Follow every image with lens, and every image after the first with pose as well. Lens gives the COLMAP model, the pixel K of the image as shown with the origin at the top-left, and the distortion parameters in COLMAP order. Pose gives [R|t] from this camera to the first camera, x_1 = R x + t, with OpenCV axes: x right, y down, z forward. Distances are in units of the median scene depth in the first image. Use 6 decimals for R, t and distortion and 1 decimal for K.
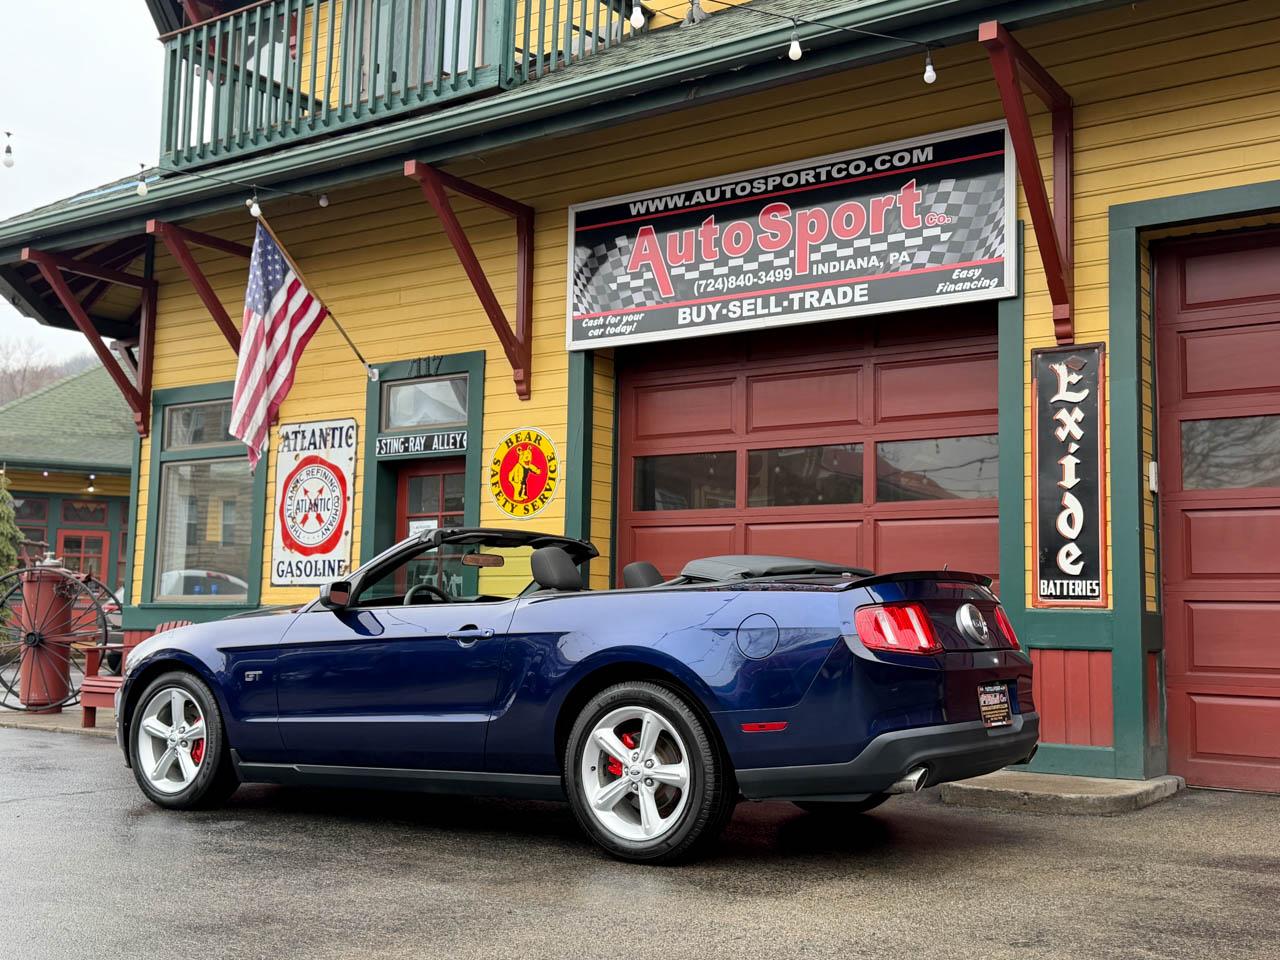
lens RADIAL K [[1394.9, 0, 643.7], [0, 1394.9, 474.4], [0, 0, 1]] dist [0.166800, -0.358252]
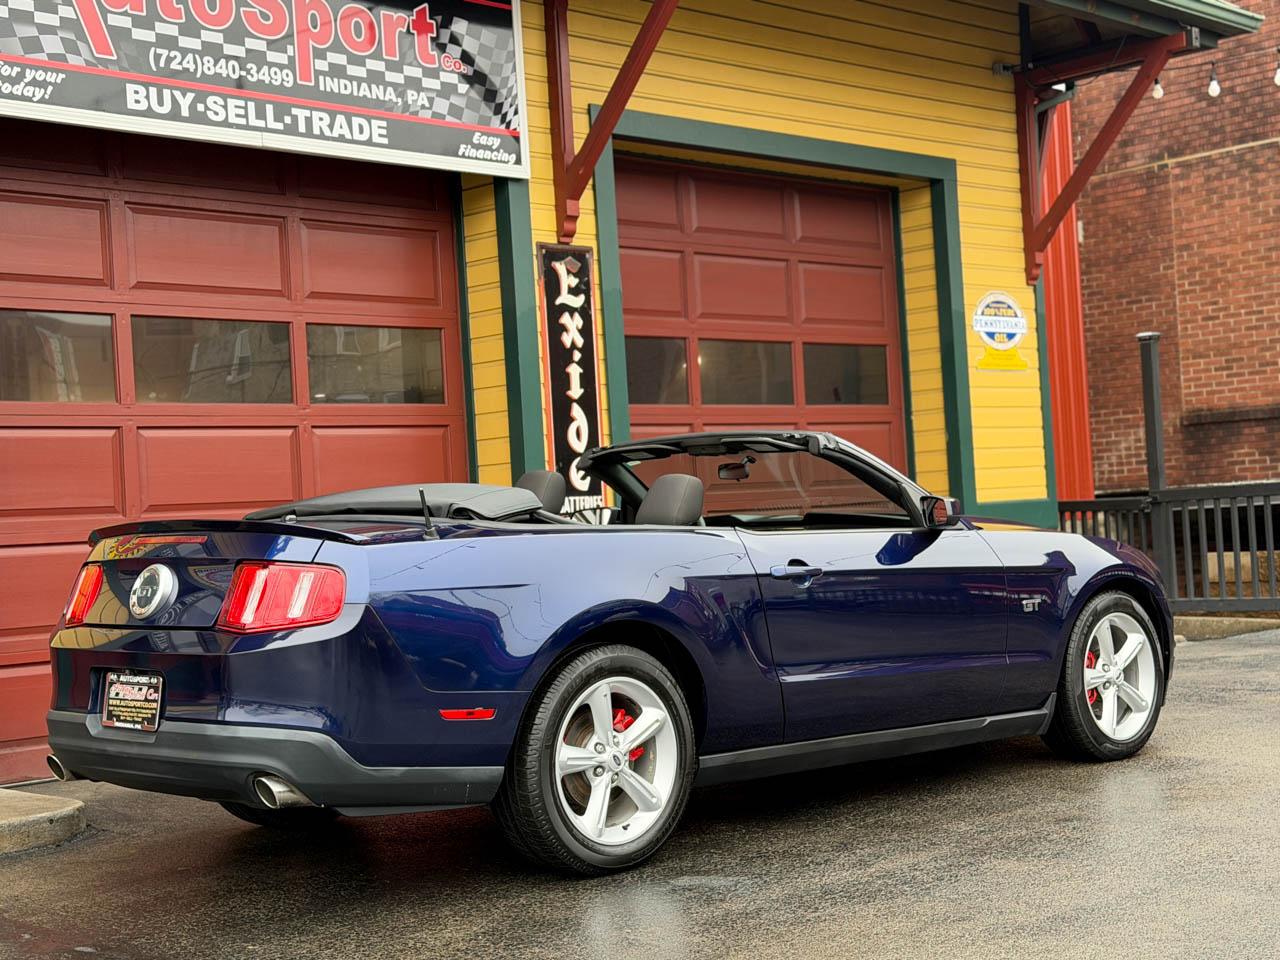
lens RADIAL K [[1952.4, 0, 640.2], [0, 1952.4, 477.2], [0, 0, 1]] dist [0.197170, -0.448313]
pose [[0.181533, -0.003845, 0.983377, -0.835301], [-0.048252, 0.998753, 0.012813, 0.037039], [-0.982200, -0.049776, 0.181121, 0.621019]]
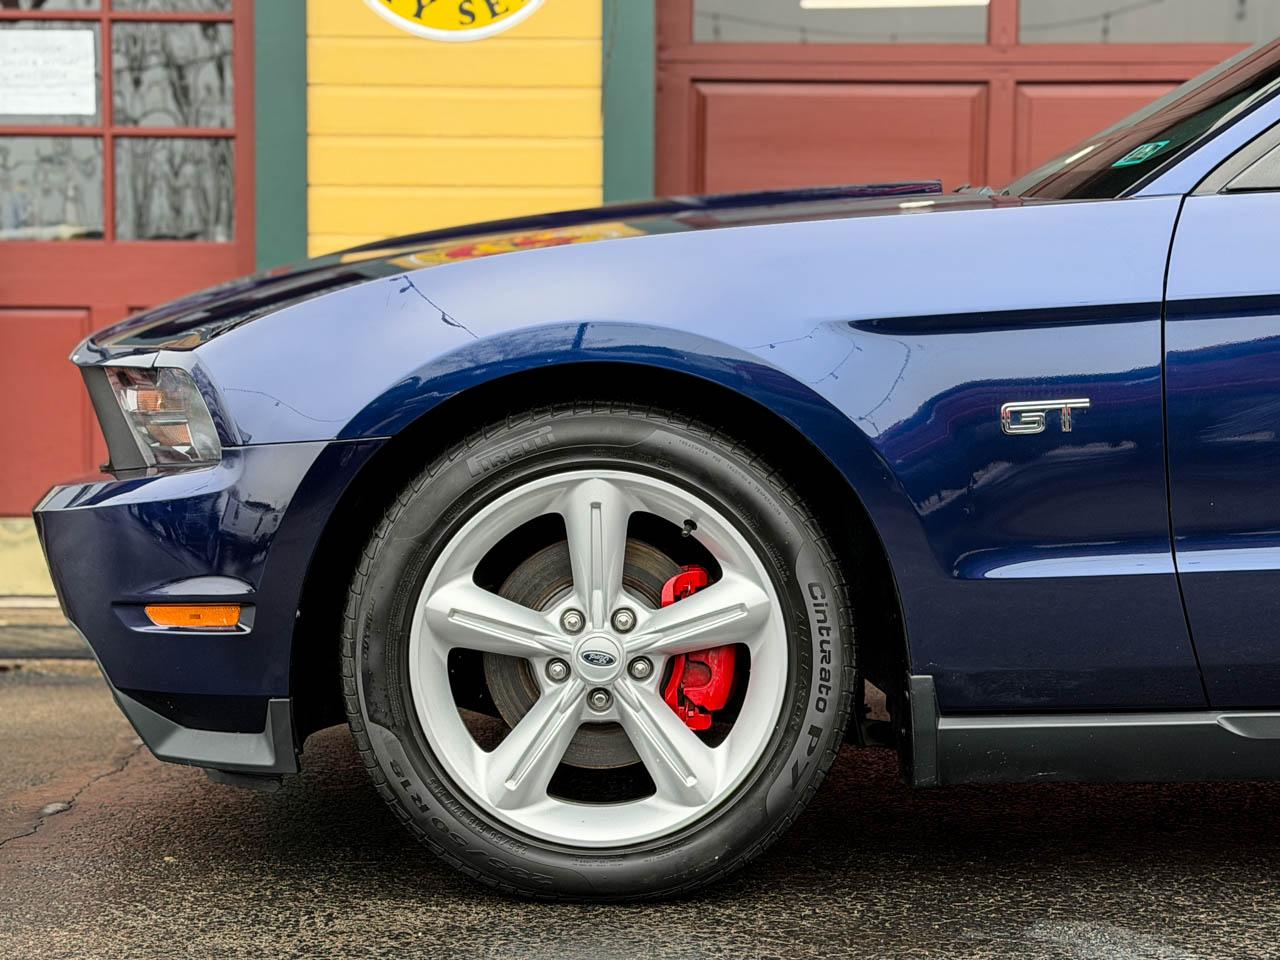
lens RADIAL K [[2282.3, 0, 638.2], [0, 2282.3, 479.9], [0, 0, 1]] dist [0.164881, -0.292596]
pose [[0.827912, -0.029496, 0.560082, -0.437615], [-0.053488, 0.989912, 0.131200, 0.072626], [-0.558302, -0.138580, 0.817982, 0.492077]]
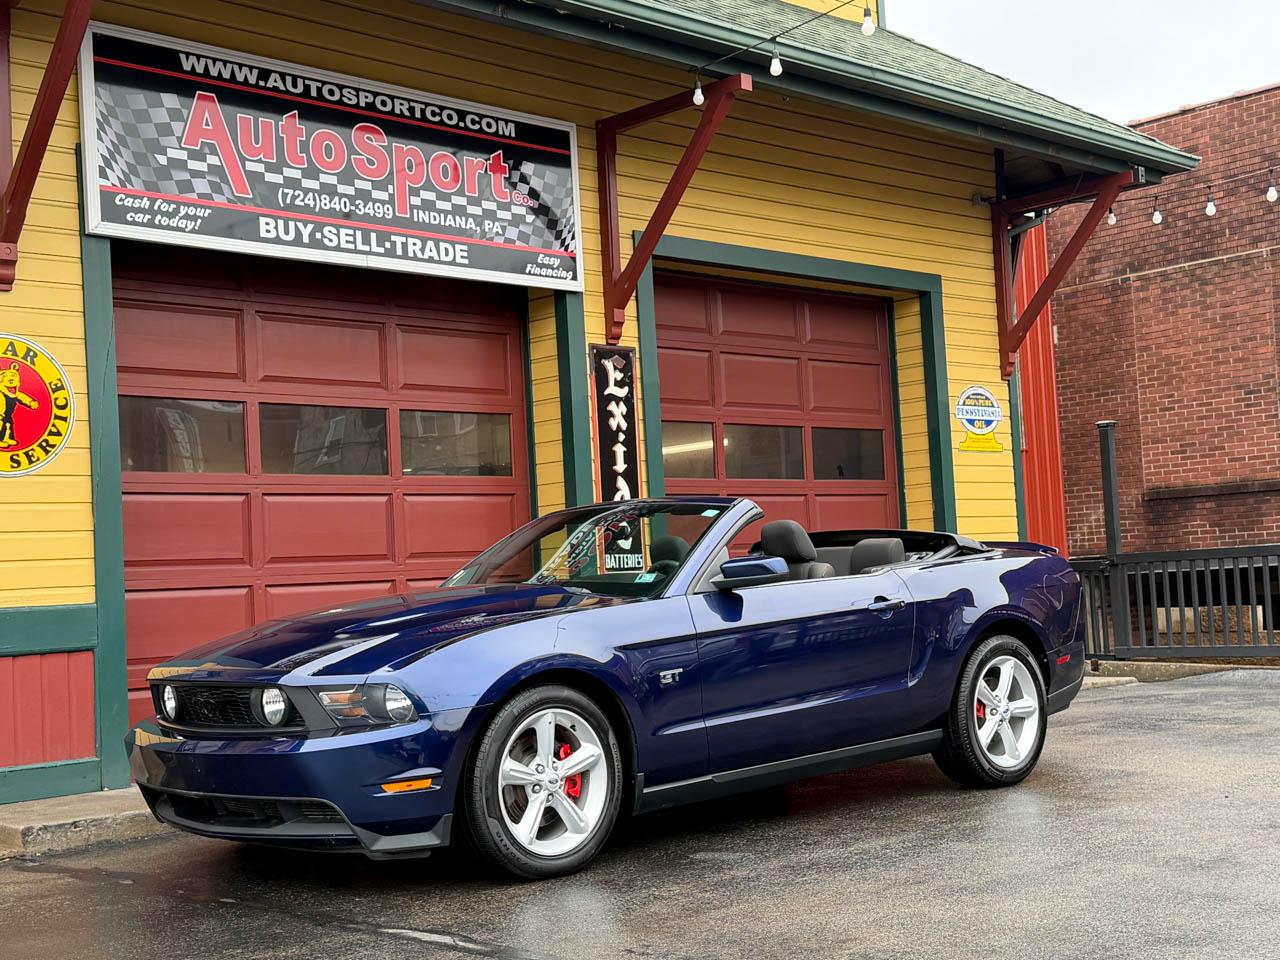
lens RADIAL K [[1722.9, 0, 644.6], [0, 1722.9, 482.7], [0, 0, 1]] dist [0.165545, -0.318362]
pose [[0.203031, 0.033287, 0.978606, -0.903802], [-0.054025, 0.998280, -0.022748, 0.041555], [-0.977681, -0.048251, 0.204480, 0.601809]]
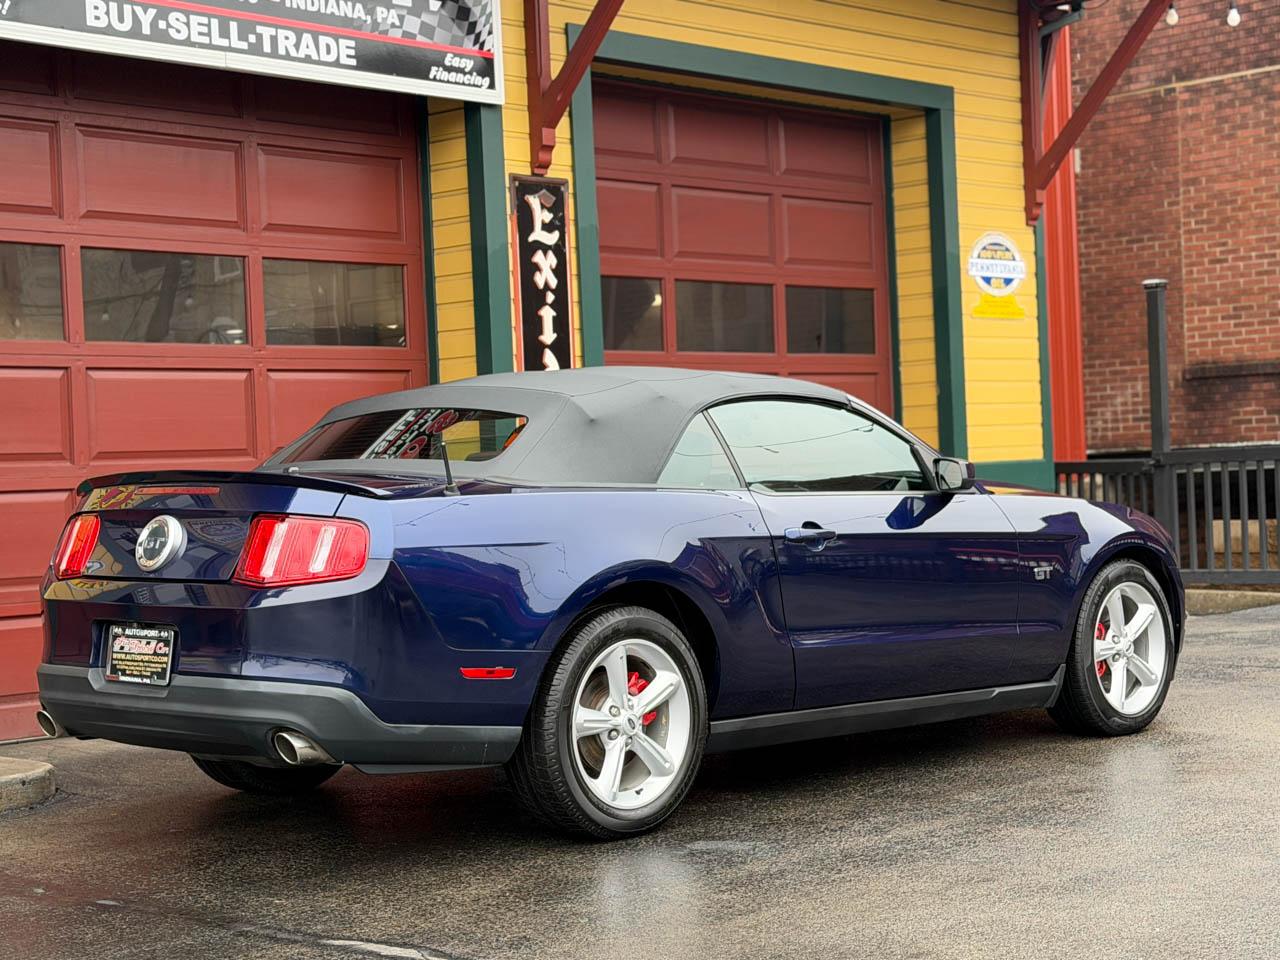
lens RADIAL K [[2282.3, 0, 638.2], [0, 2282.3, 479.9], [0, 0, 1]] dist [0.164881, -0.292596]
pose [[0.141831, -0.025811, 0.989554, -0.932310], [-0.066471, 0.997155, 0.035537, 0.033839], [-0.987657, -0.070817, 0.139712, 0.641302]]
